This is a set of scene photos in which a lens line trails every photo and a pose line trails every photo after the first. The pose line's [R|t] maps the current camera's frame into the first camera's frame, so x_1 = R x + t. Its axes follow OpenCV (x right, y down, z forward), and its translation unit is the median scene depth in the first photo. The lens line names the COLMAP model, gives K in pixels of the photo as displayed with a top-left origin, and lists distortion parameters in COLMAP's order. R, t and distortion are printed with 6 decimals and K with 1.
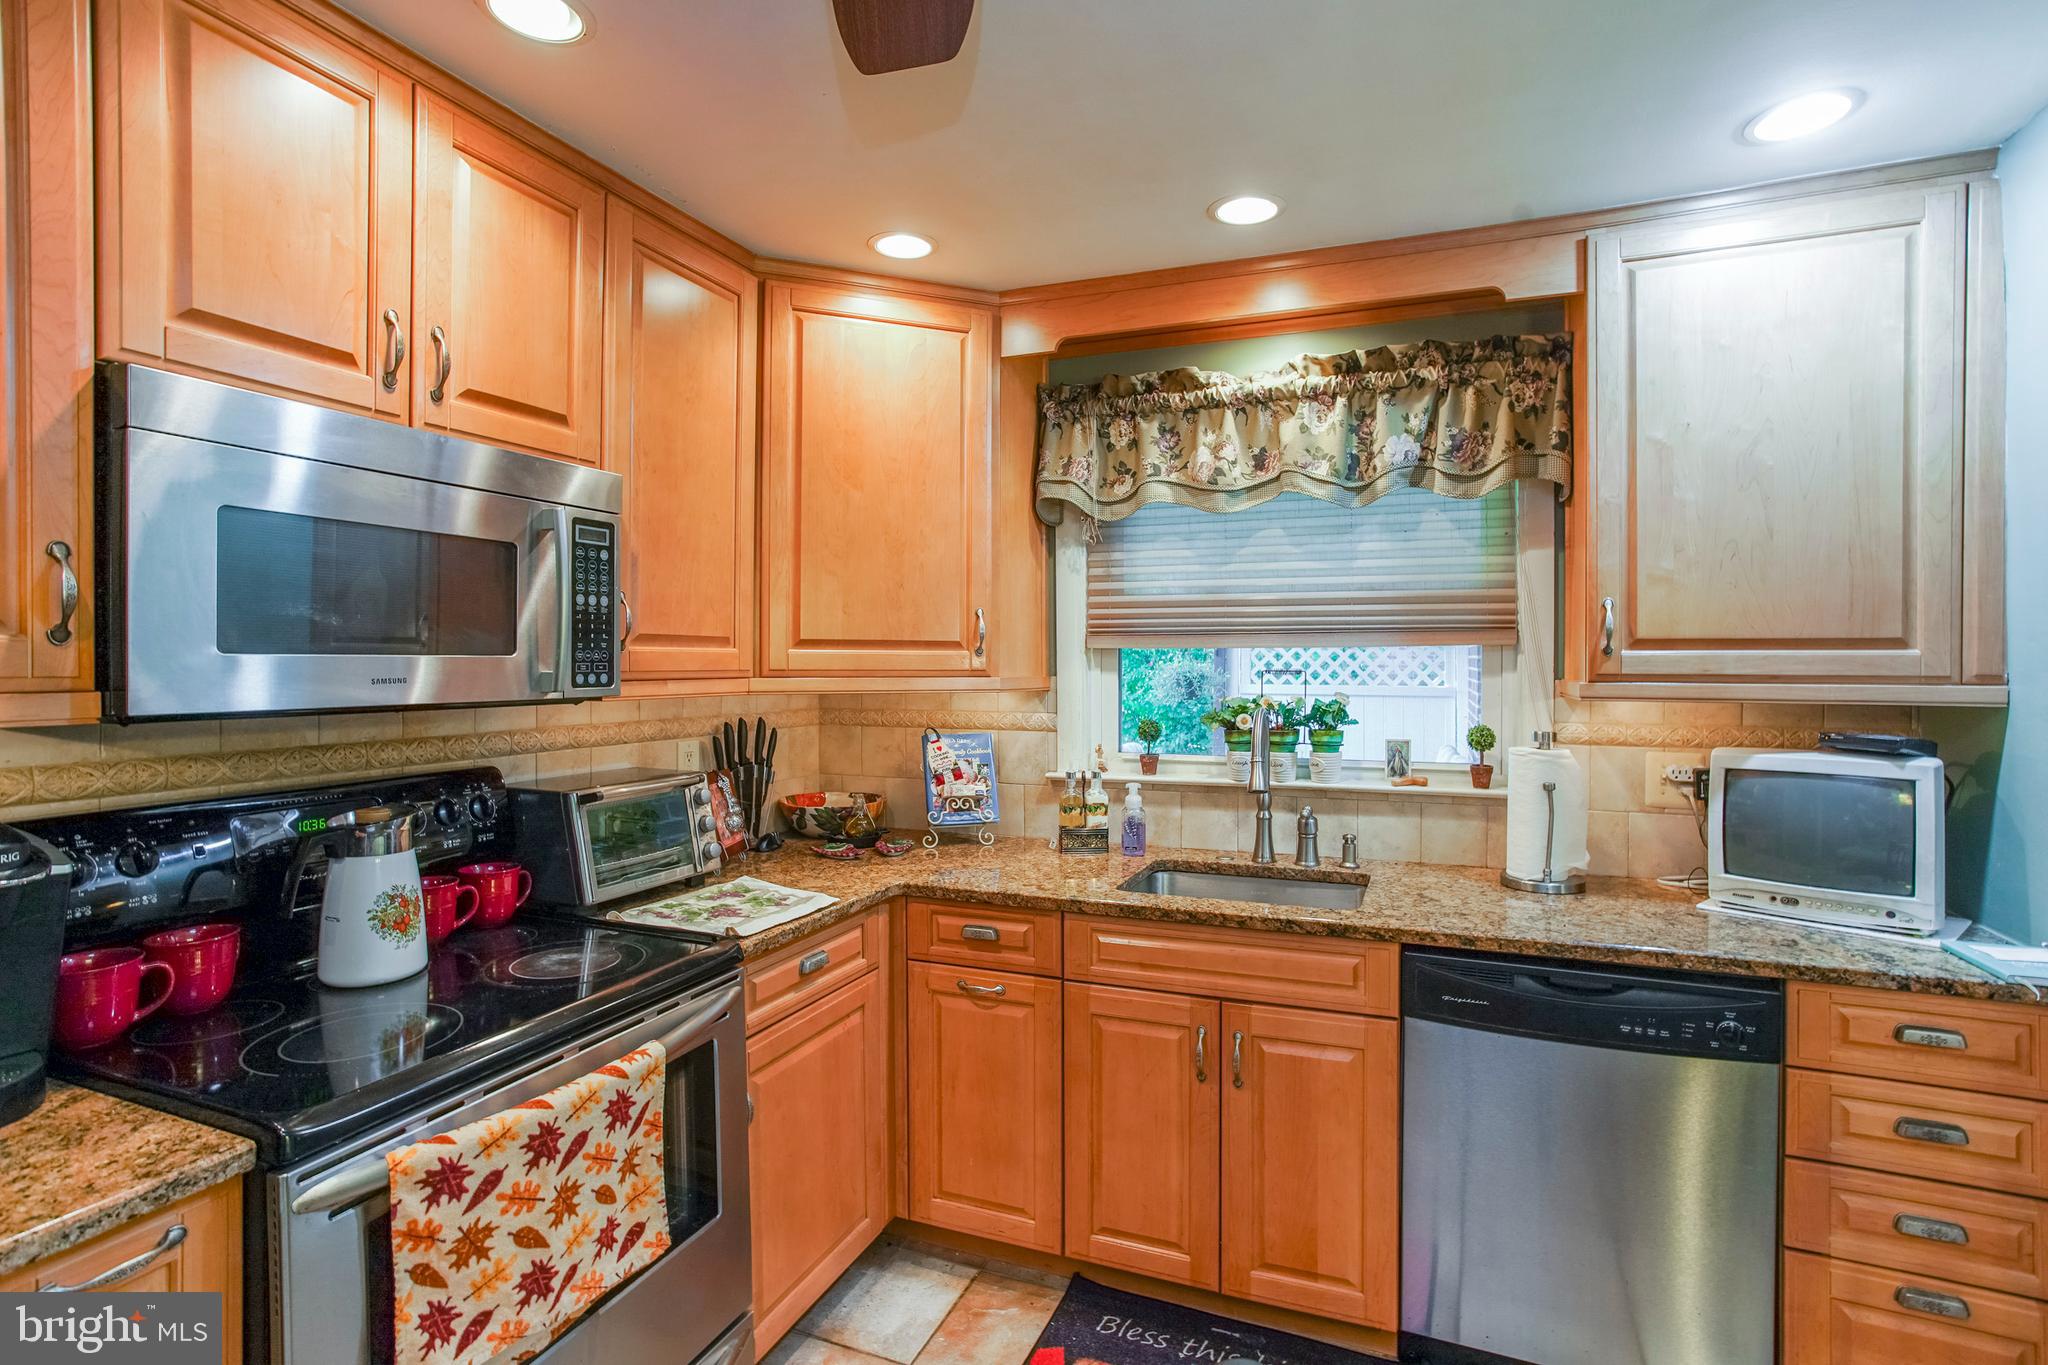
lens RADIAL K [[996.8, 0, 1057.4], [0, 996.8, 665.8], [0, 0, 1]] dist [-0.058540, 0.041173]
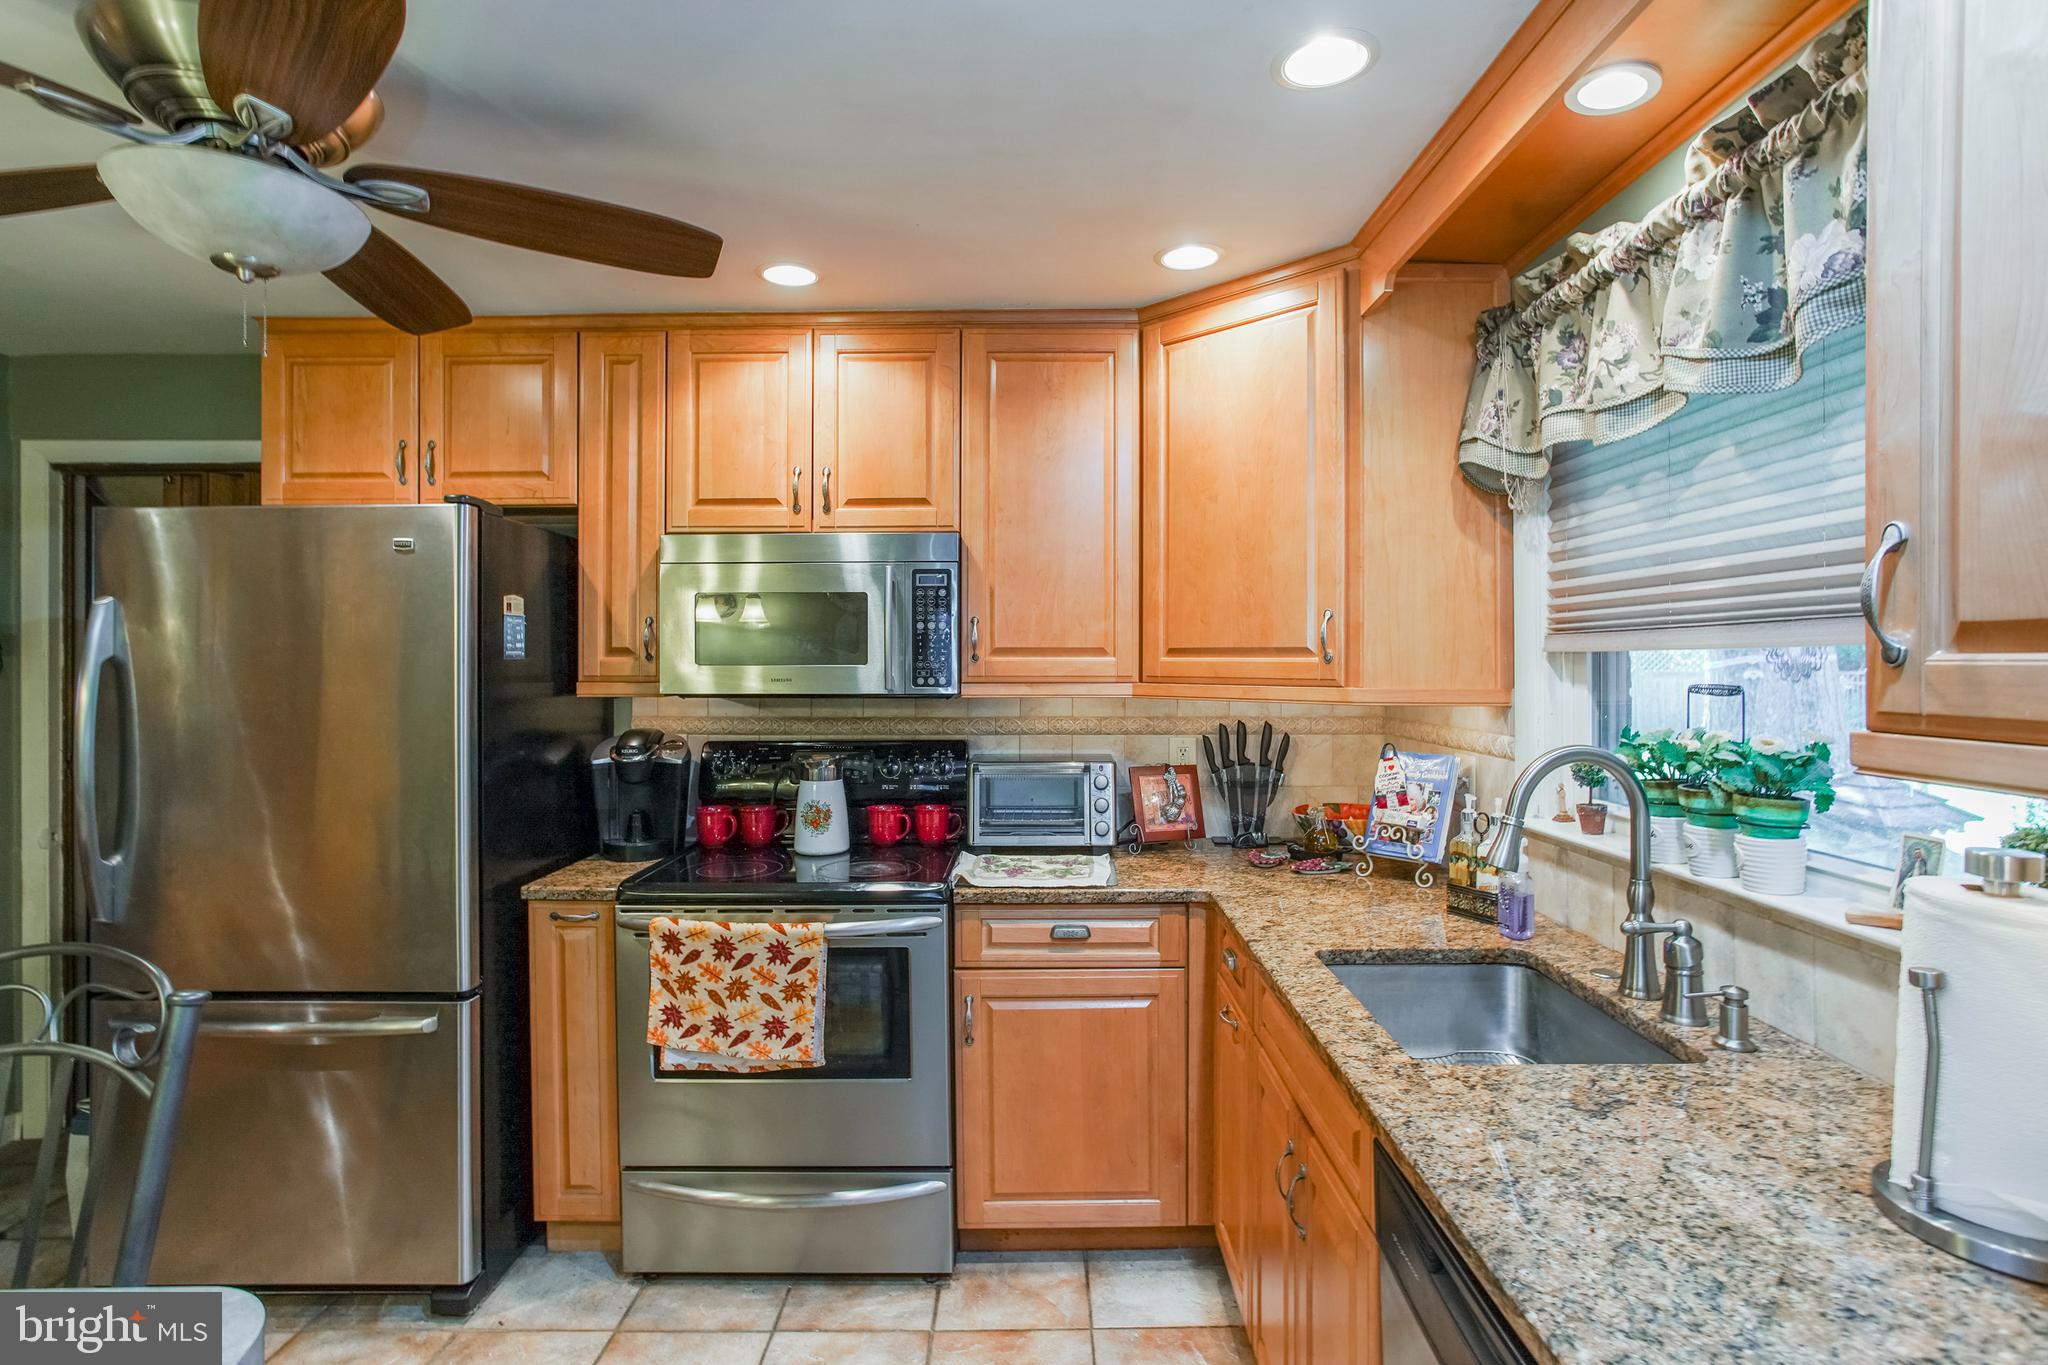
lens RADIAL K [[1011.2, 0, 1036.1], [0, 1011.2, 665.7], [0, 0, 1]] dist [-0.057686, 0.043860]
pose [[0.366542, 0.003028, -0.930396, 0.684764], [-0.002744, 0.999994, 0.002174, -0.009135], [0.930397, 0.001756, 0.366548, 0.444745]]
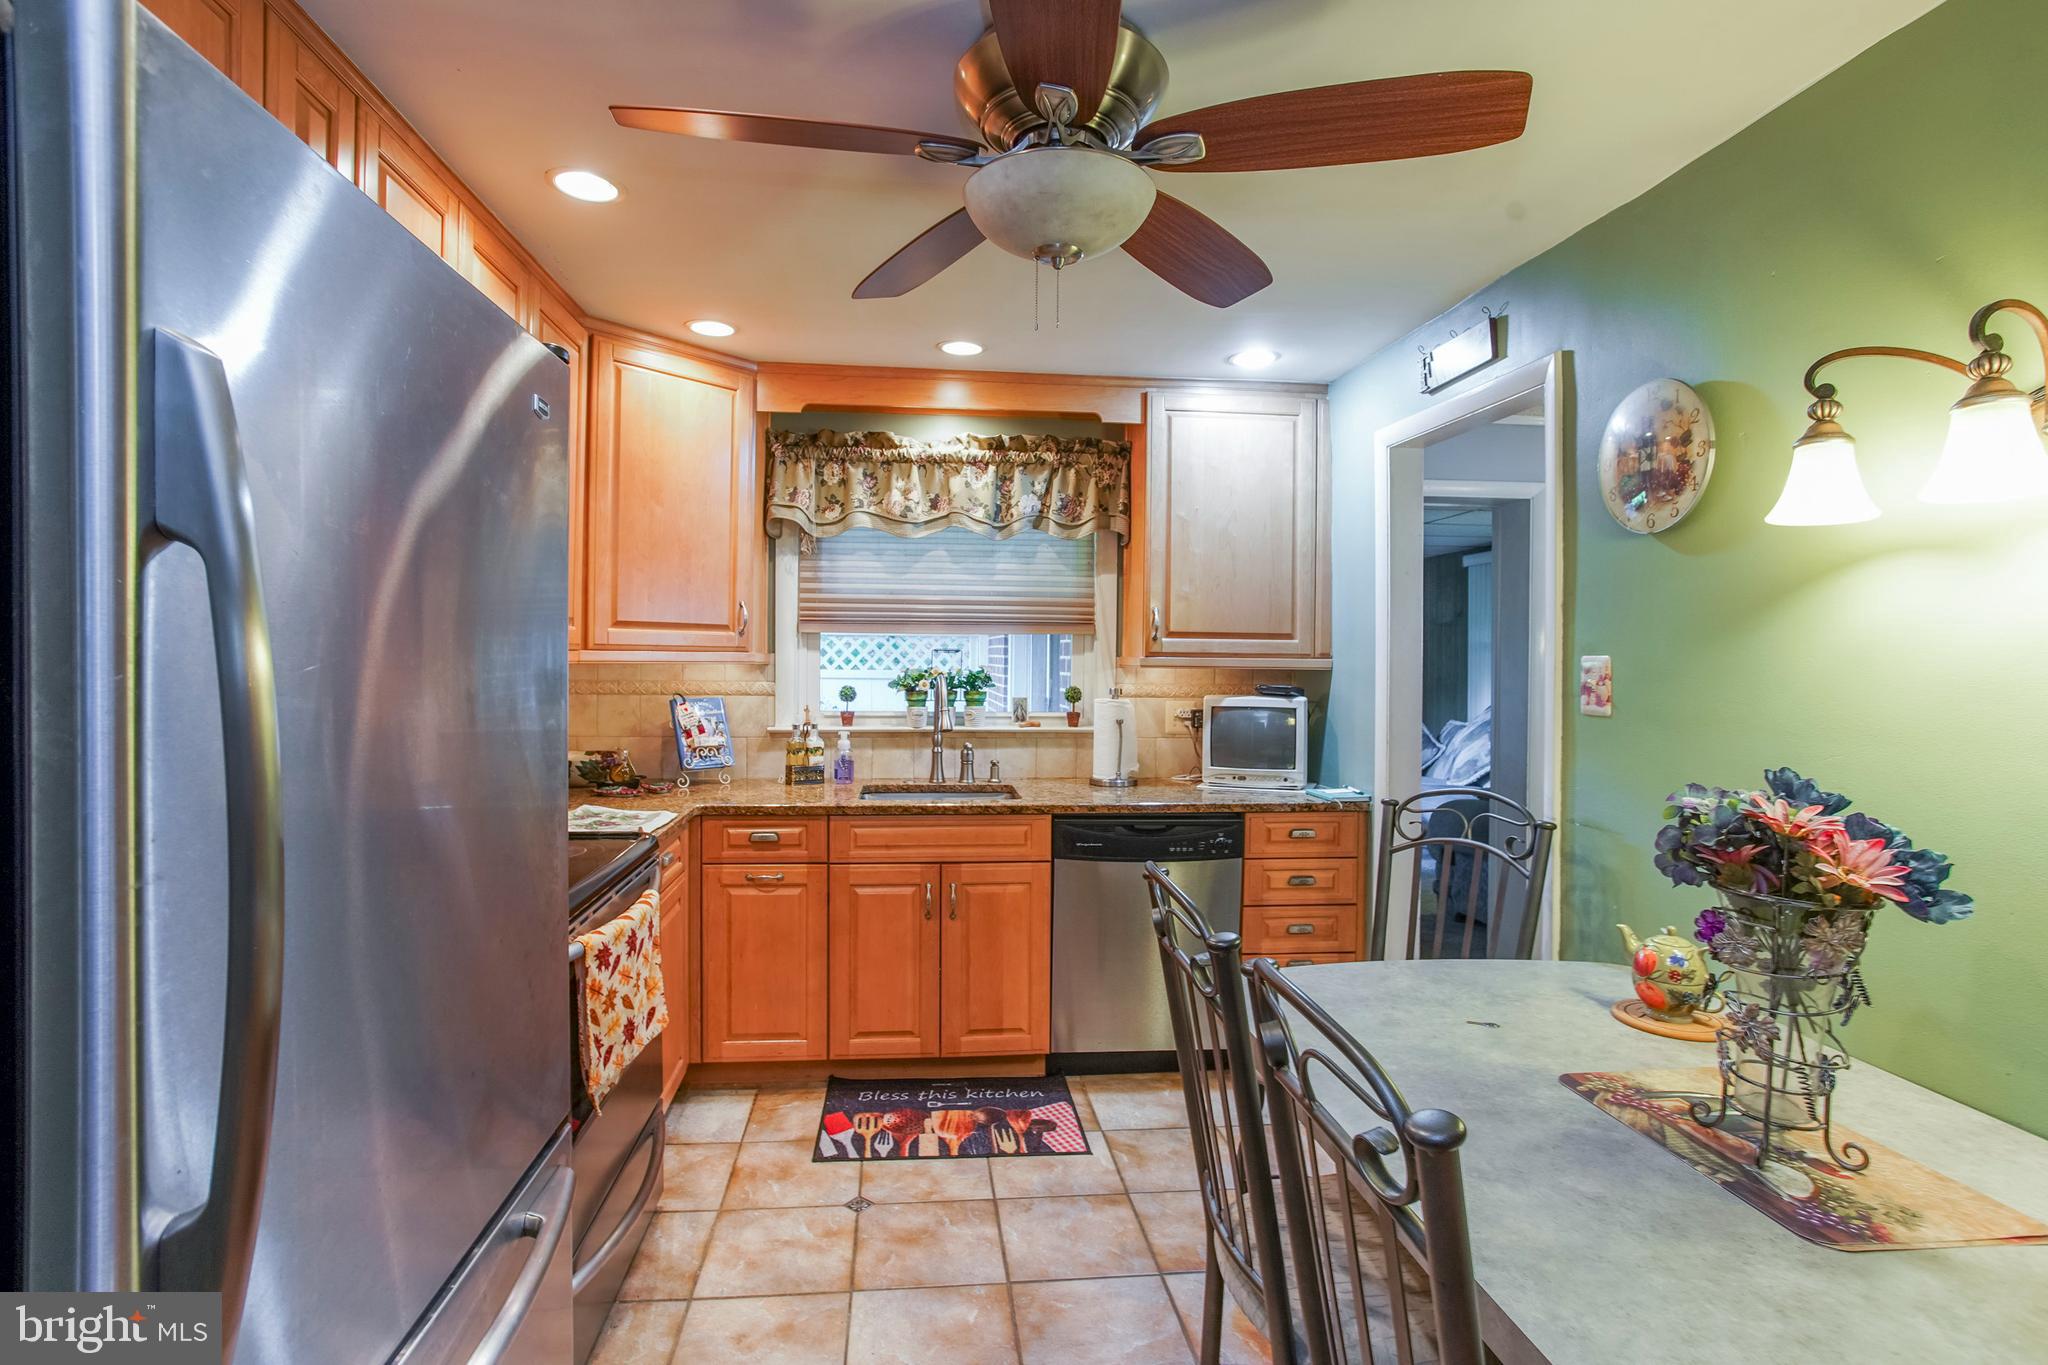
lens RADIAL K [[993.3, 0, 1012.3], [0, 993.3, 664.1], [0, 0, 1]] dist [-0.066318, 0.036865]
pose [[0.890636, 0.003426, 0.454704, -0.371946], [-0.006529, 0.999965, 0.005254, 0.018636], [-0.454670, -0.007648, 0.890627, -0.350556]]
